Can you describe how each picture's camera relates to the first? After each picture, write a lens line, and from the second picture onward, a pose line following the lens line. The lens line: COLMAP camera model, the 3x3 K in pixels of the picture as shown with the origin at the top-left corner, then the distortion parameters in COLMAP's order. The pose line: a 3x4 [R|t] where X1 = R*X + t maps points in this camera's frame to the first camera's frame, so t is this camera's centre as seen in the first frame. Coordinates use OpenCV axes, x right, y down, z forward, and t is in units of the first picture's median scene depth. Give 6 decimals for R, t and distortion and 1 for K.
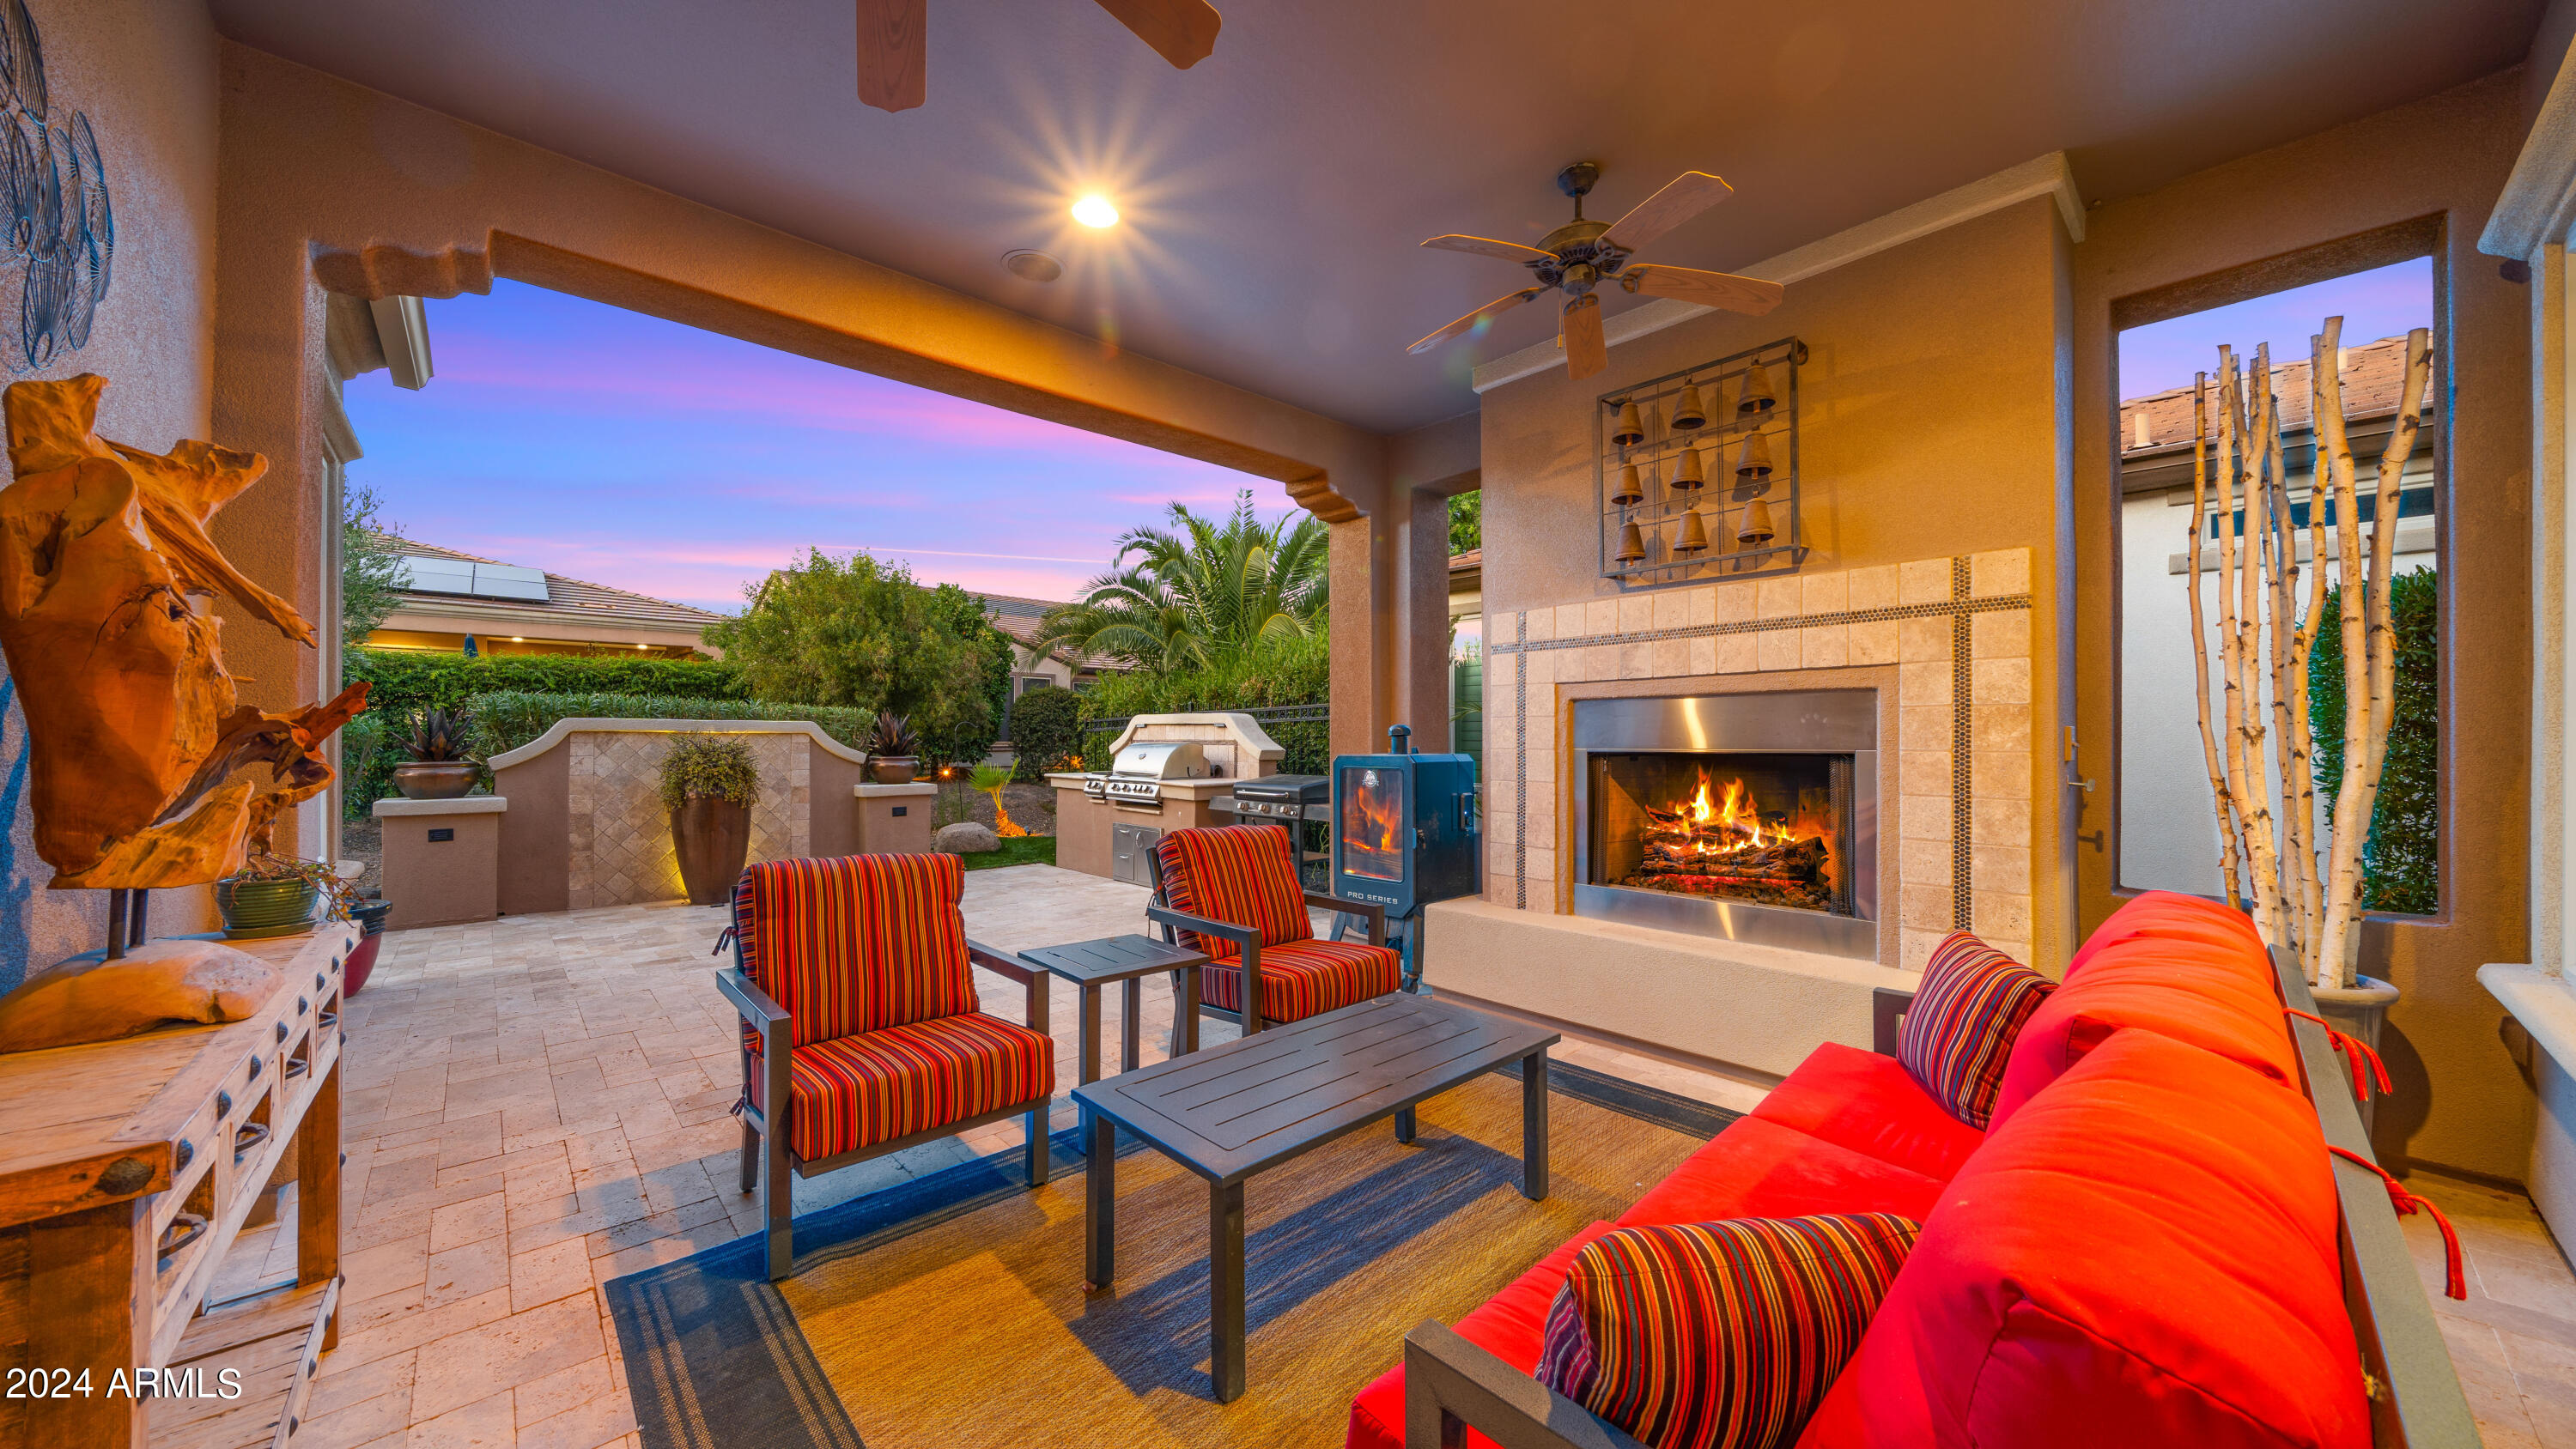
lens RADIAL K [[887.8, 0, 1288.0], [0, 887.8, 724.5], [0, 0, 1]] dist [-0.001743, -0.000125]
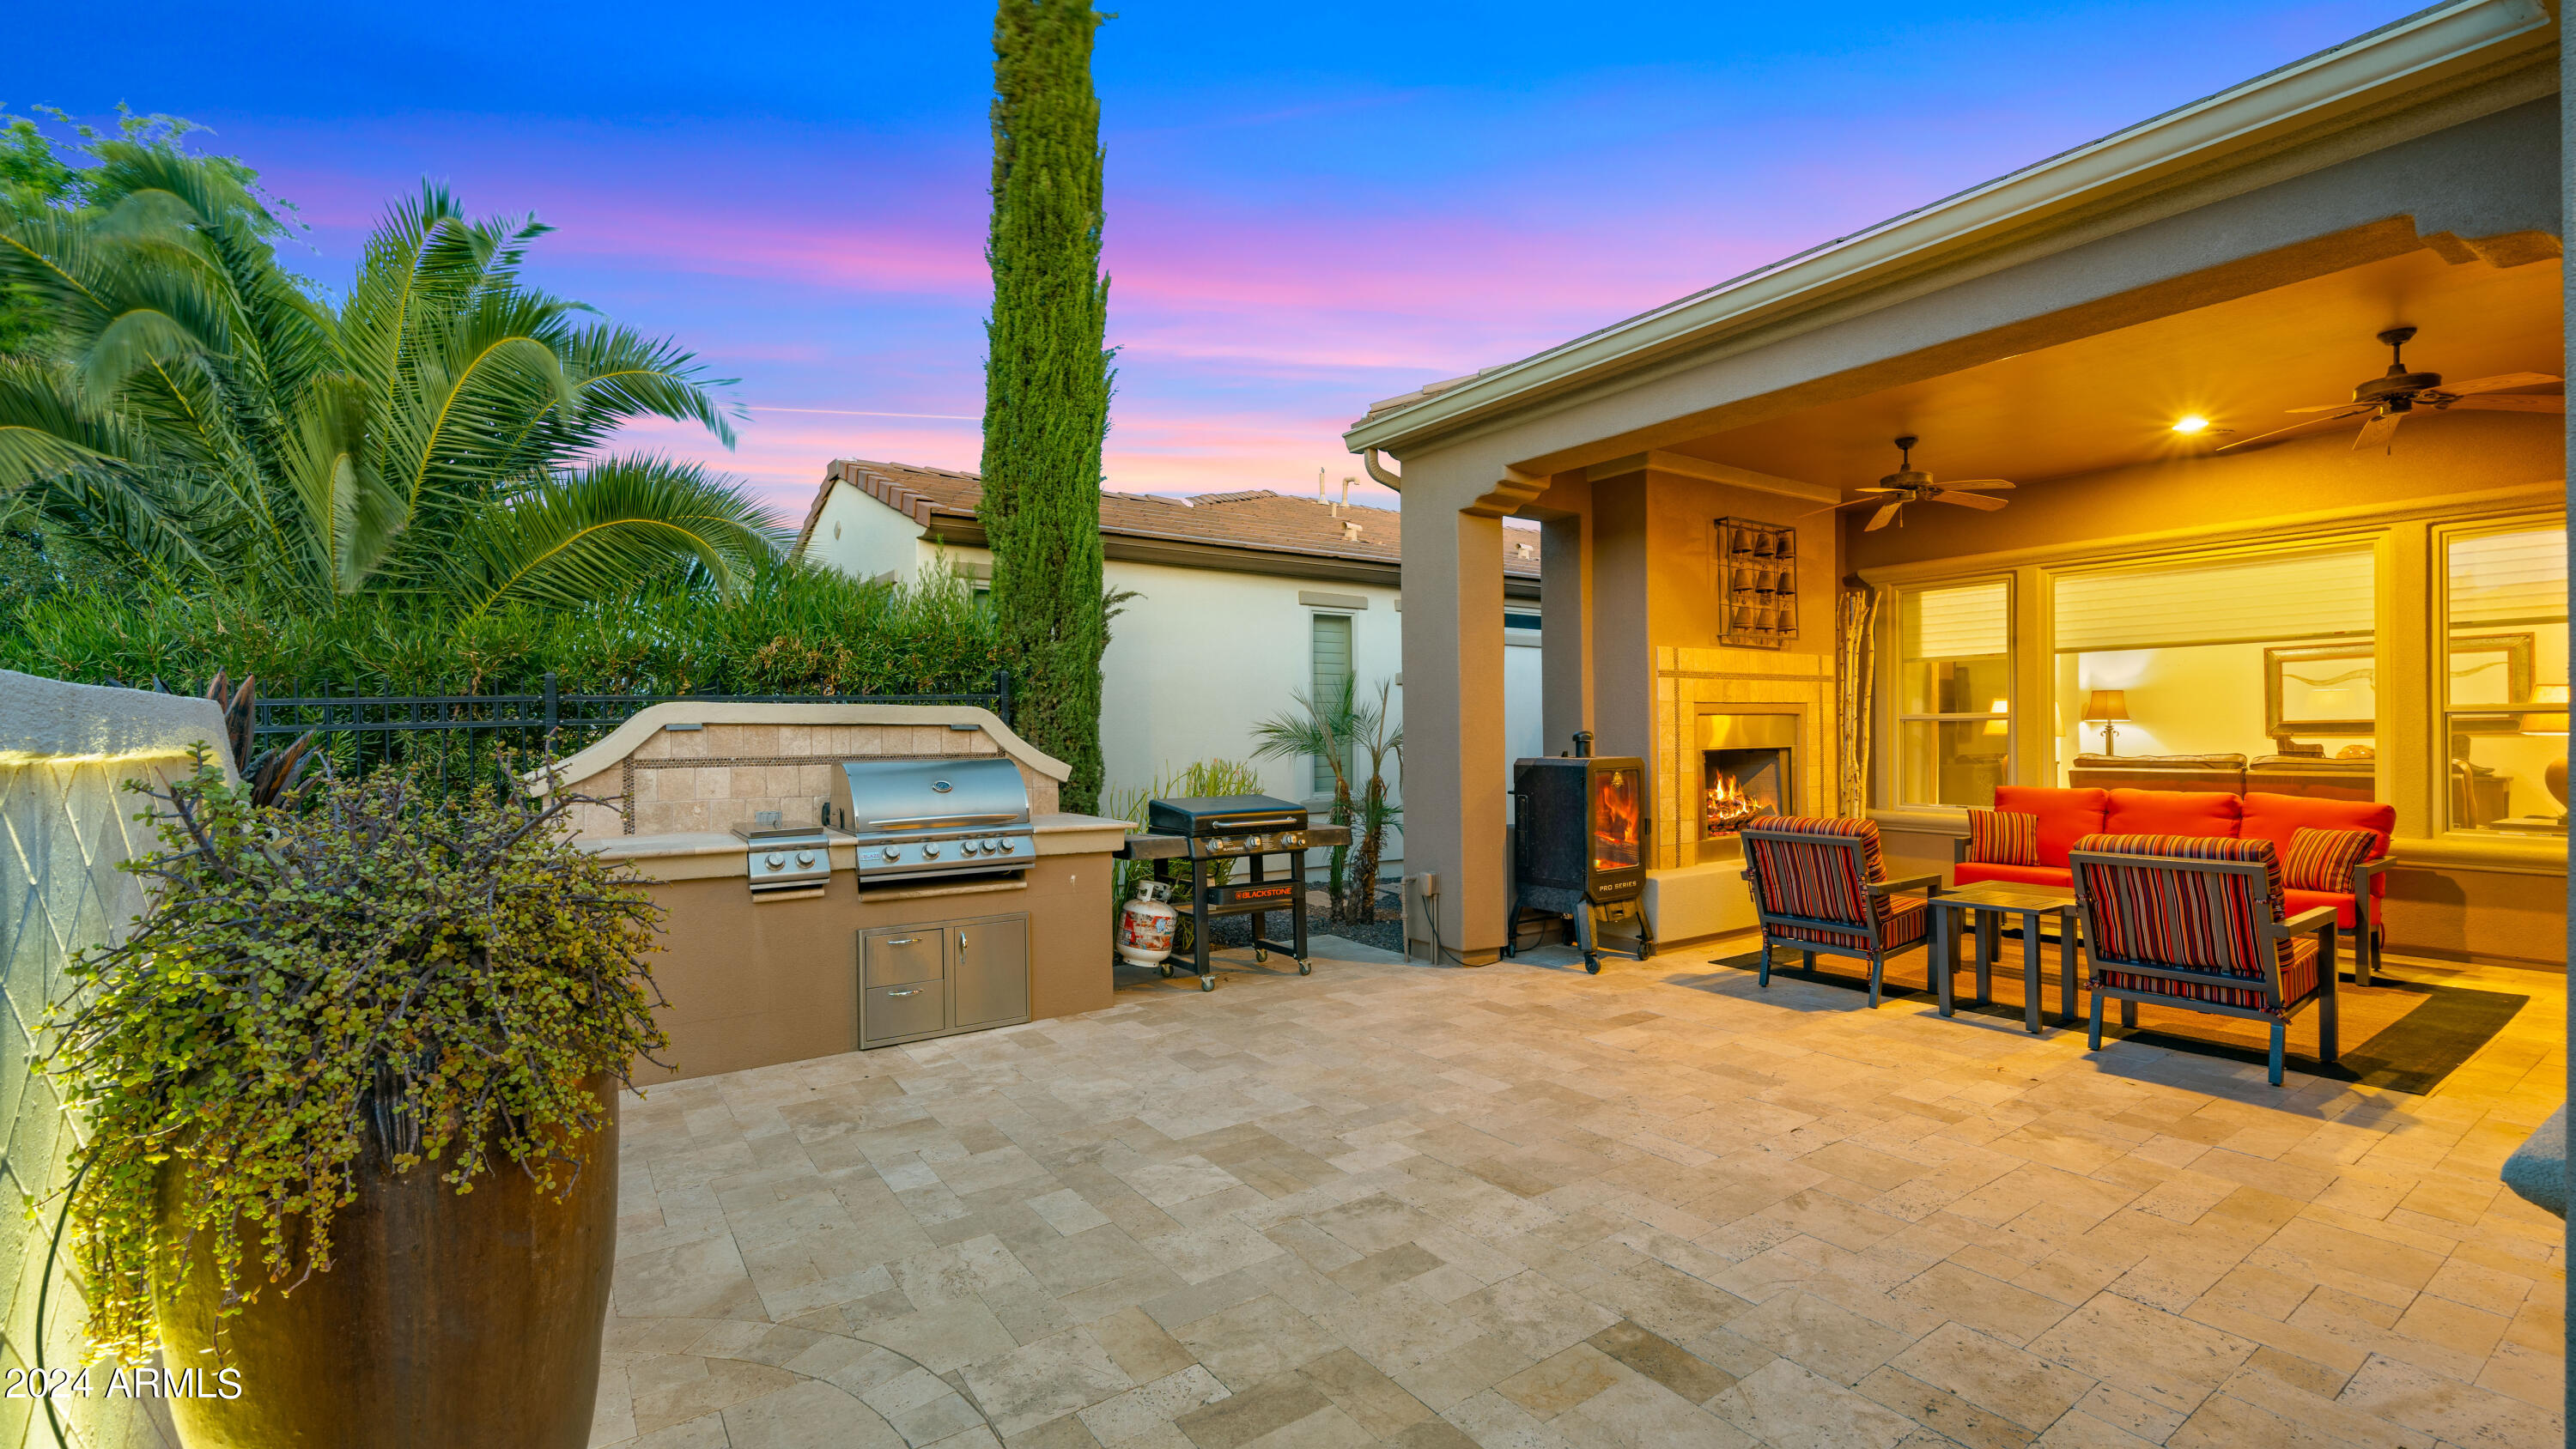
lens RADIAL K [[1089.5, 0, 1294.5], [0, 1089.5, 754.9], [0, 0, 1]] dist [-0.000574, -0.000094]
pose [[0.133414, -0.020651, 0.990845, -0.841430], [-0.005941, 0.999748, 0.021637, 0.002120], [-0.991043, -0.008773, 0.133258, 0.782629]]
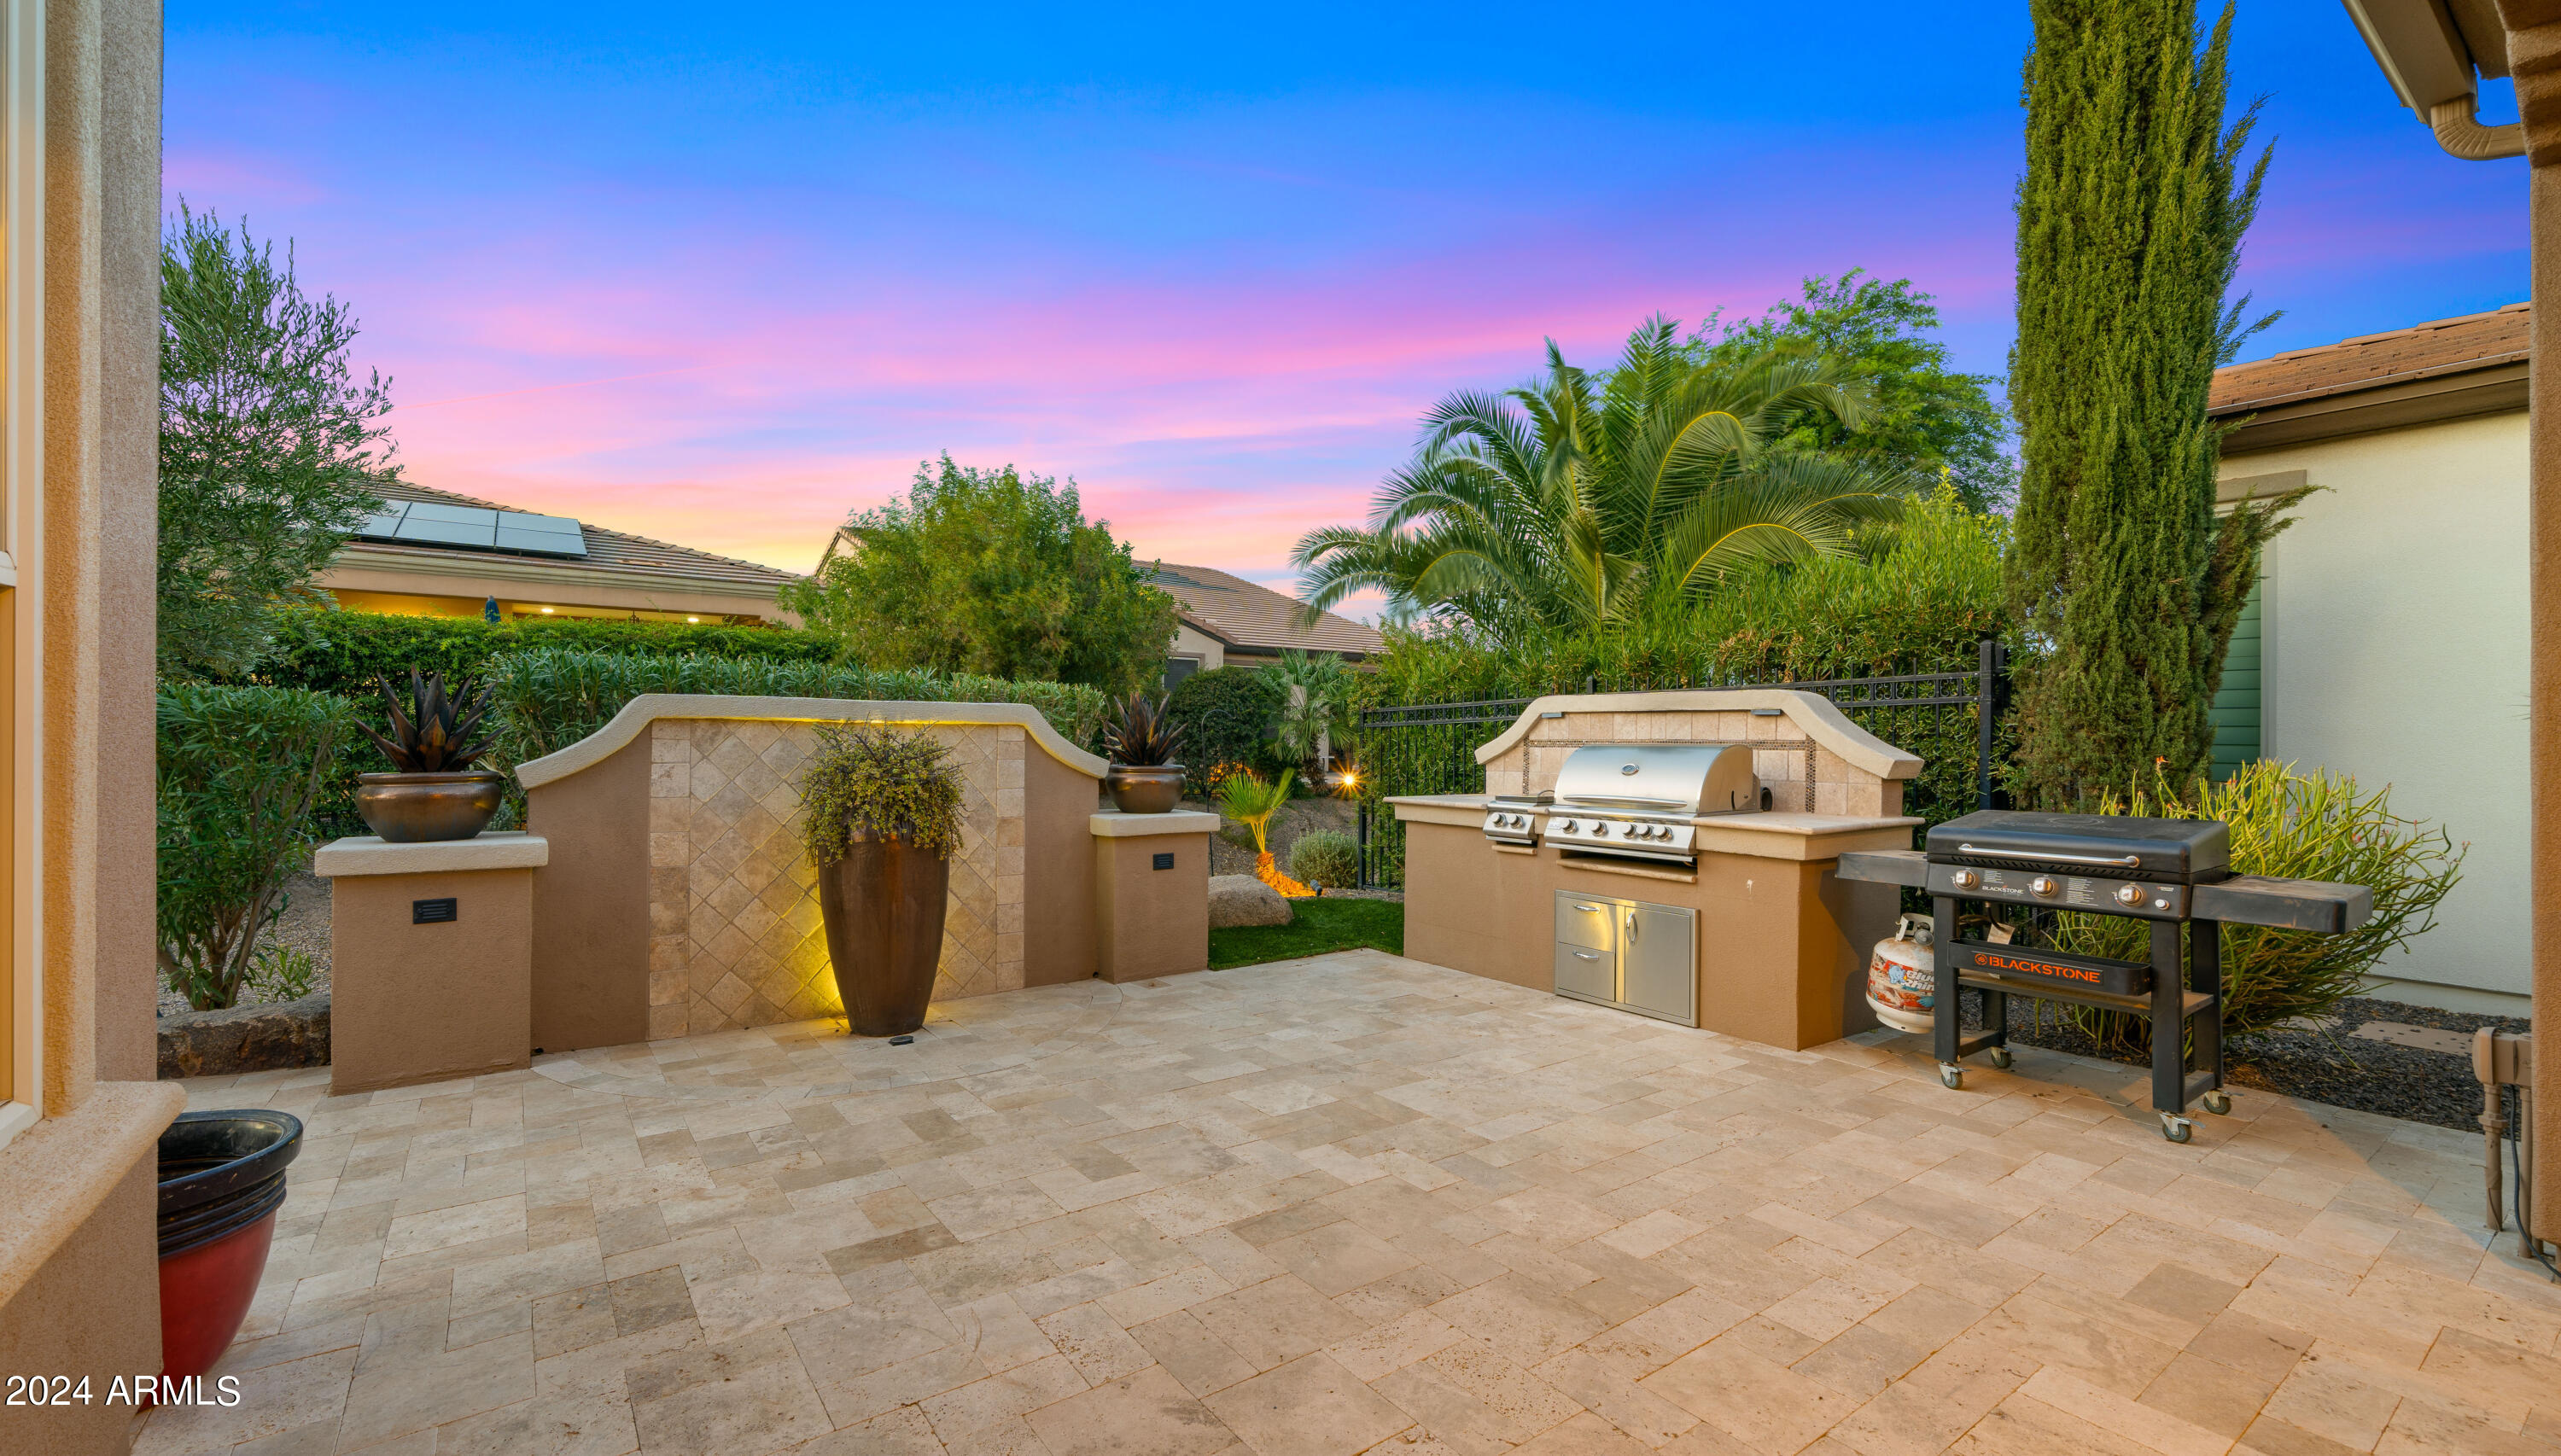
lens RADIAL K [[1078.8, 0, 1280.5], [0, 1078.8, 728.0], [0, 0, 1]] dist [0.000968, 0.000246]
pose [[0.993300, 0.003541, -0.115510, -0.325968], [-0.003203, 0.999990, 0.003109, 0.010001], [0.115520, -0.002718, 0.993301, 0.358994]]
